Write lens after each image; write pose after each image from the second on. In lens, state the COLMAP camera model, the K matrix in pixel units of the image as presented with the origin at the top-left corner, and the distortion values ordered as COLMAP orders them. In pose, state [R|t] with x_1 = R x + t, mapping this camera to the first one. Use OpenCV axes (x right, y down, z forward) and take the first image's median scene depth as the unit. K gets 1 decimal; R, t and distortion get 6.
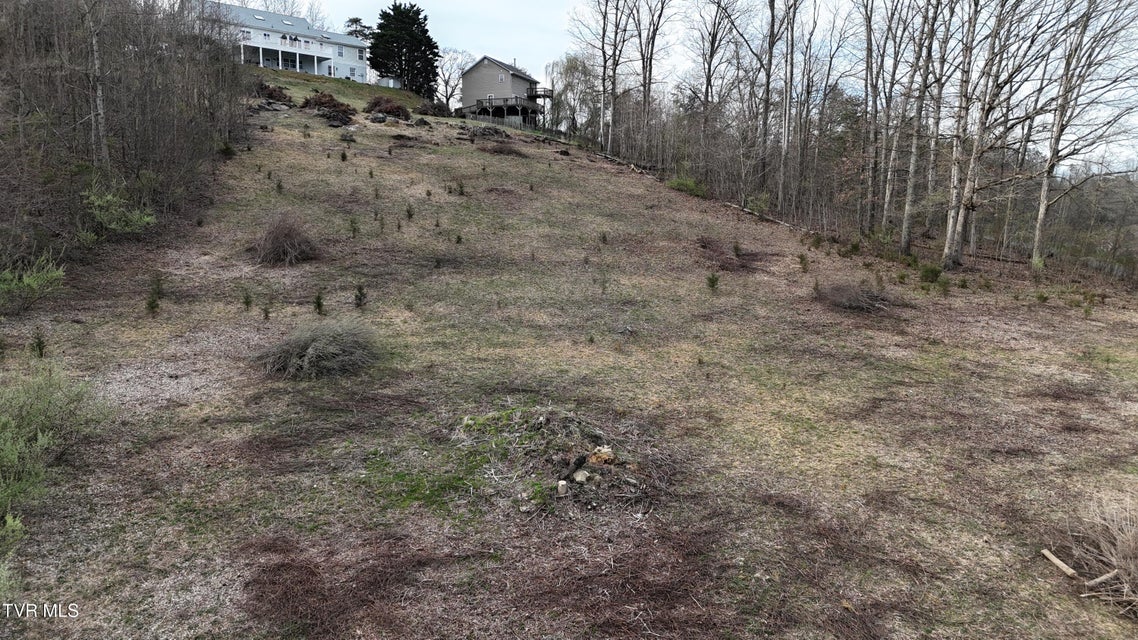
lens RADIAL K [[829.6, 0, 570.8], [0, 829.6, 322.9], [0, 0, 1]] dist [0.087706, -0.083181]
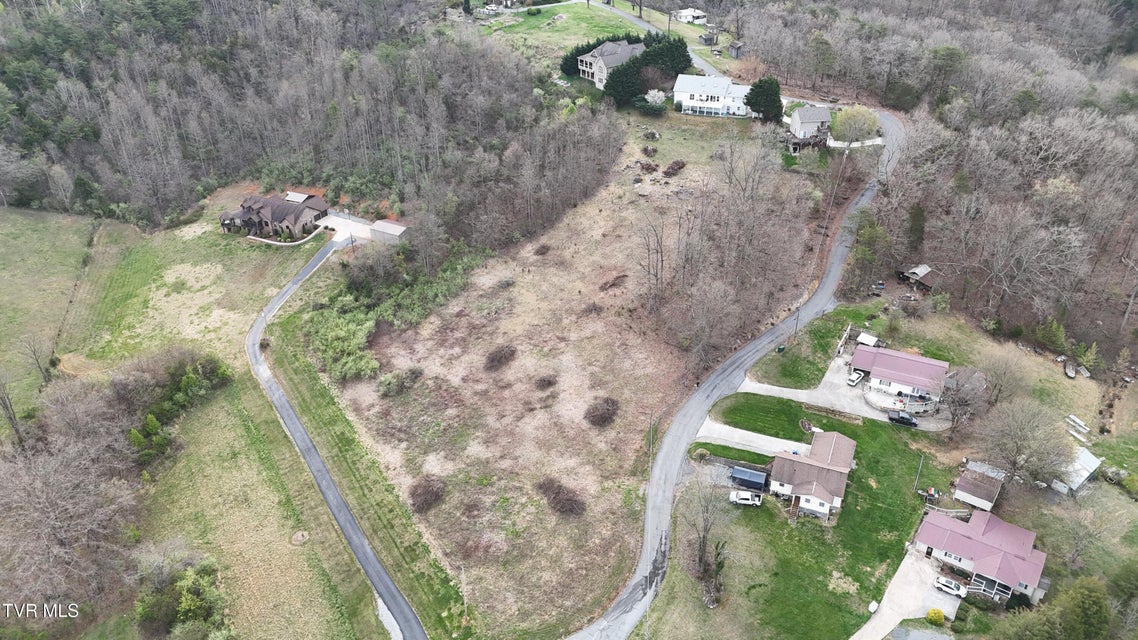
lens RADIAL K [[821.6, 0, 569.0], [0, 821.6, 320.0], [0, 0, 1]] dist [0.133712, -0.079713]
pose [[0.468624, 0.434376, -0.769226, 3.222720], [-0.079554, 0.887972, 0.452965, -1.707646], [0.879808, -0.151076, 0.450681, -0.981378]]
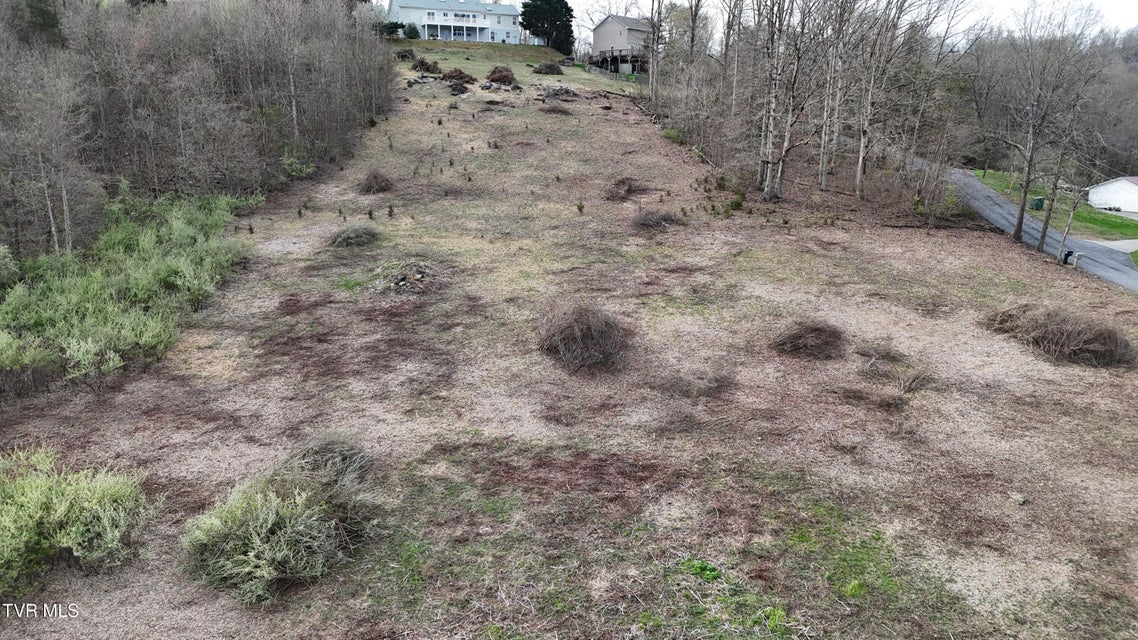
lens RADIAL K [[829.6, 0, 570.8], [0, 829.6, 322.9], [0, 0, 1]] dist [0.087706, -0.083181]
pose [[0.950067, 0.067025, -0.304763, 0.623444], [-0.031288, 0.992199, 0.120672, -0.015440], [0.310473, -0.105111, 0.944753, -0.641450]]
